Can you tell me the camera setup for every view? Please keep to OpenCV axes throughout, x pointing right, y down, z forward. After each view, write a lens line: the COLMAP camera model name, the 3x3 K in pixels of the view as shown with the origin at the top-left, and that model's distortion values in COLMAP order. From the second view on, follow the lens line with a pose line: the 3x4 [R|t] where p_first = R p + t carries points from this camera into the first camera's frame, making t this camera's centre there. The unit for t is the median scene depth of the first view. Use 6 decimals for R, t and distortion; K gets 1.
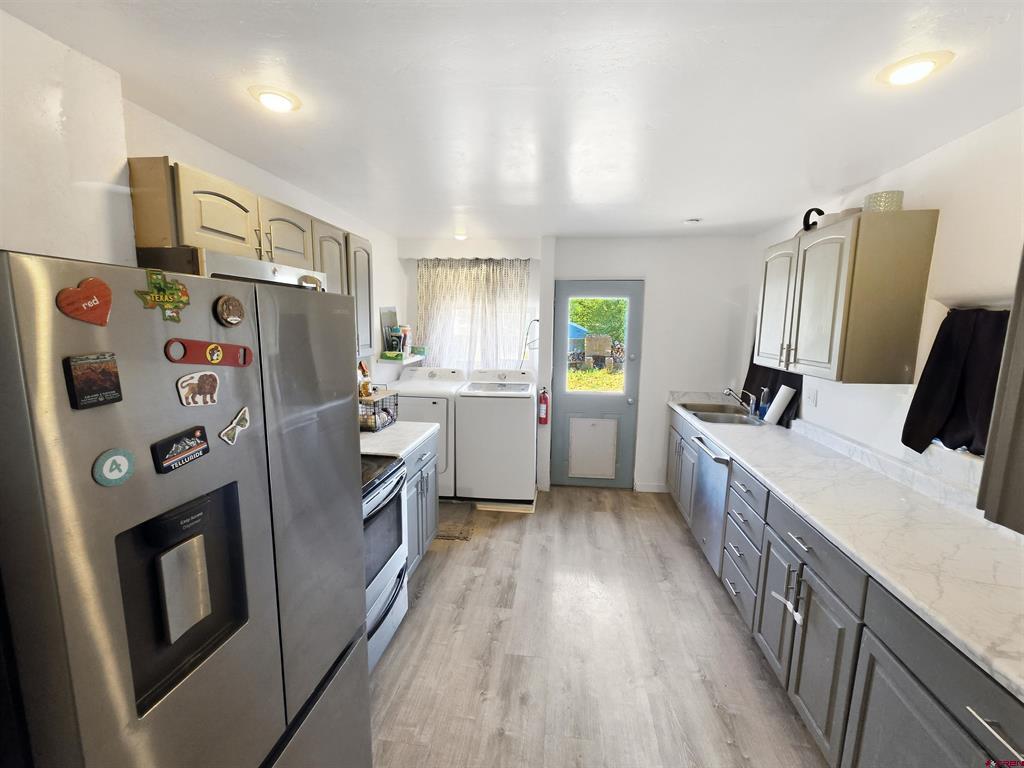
lens RADIAL K [[418.1, 0, 507.1], [0, 418.1, 382.3], [0, 0, 1]] dist [-0.015947, 0.005440]
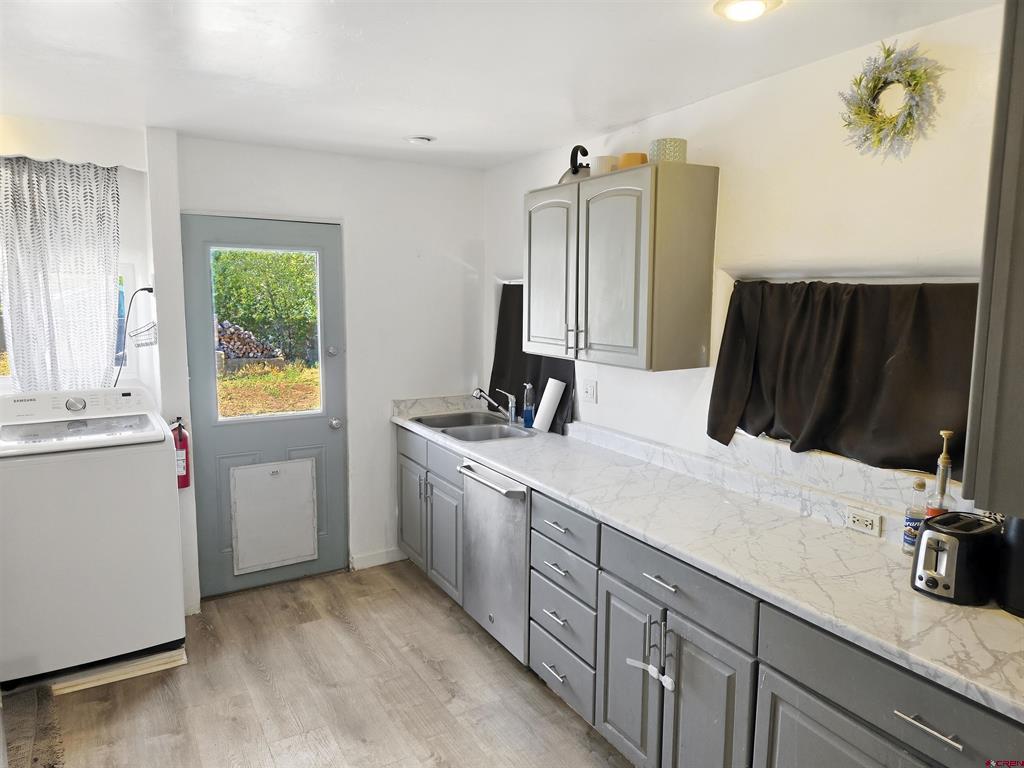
lens RADIAL K [[684.3, 0, 508.7], [0, 684.3, 377.1], [0, 0, 1]] dist [0.059500, -0.047765]
pose [[0.787223, -0.077281, 0.611807, -0.144825], [0.086250, 0.996163, 0.014853, -0.020111], [-0.610607, 0.041076, 0.790868, 0.076888]]
